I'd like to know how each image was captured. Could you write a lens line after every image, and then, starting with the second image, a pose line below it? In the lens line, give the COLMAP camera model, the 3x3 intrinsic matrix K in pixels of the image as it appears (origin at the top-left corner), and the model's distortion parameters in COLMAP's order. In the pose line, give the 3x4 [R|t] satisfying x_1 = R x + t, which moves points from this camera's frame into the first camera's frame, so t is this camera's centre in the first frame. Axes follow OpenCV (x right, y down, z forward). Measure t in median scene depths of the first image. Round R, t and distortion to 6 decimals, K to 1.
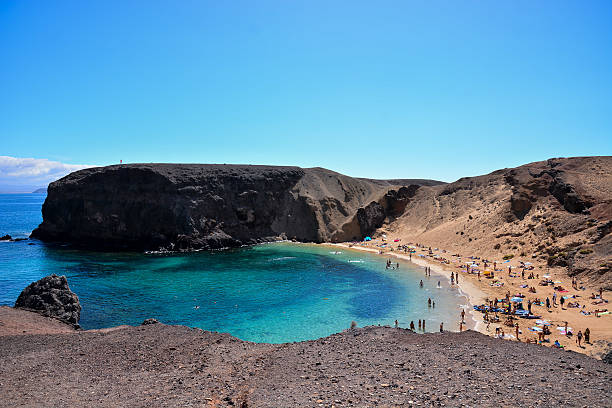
lens RADIAL K [[423.9, 0, 307.9], [0, 423.9, 219.5], [0, 0, 1]] dist [-0.120989, 0.061366]
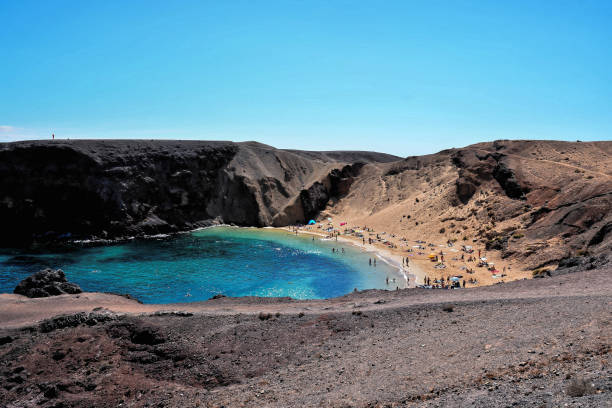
lens RADIAL K [[529.4, 0, 305.8], [0, 529.4, 231.4], [0, 0, 1]] dist [-0.123086, 0.066429]
pose [[0.986273, -0.015679, 0.164375, -0.069819], [0.003157, 0.997090, 0.076169, -0.025084], [-0.165090, -0.074605, 0.983453, -0.173096]]
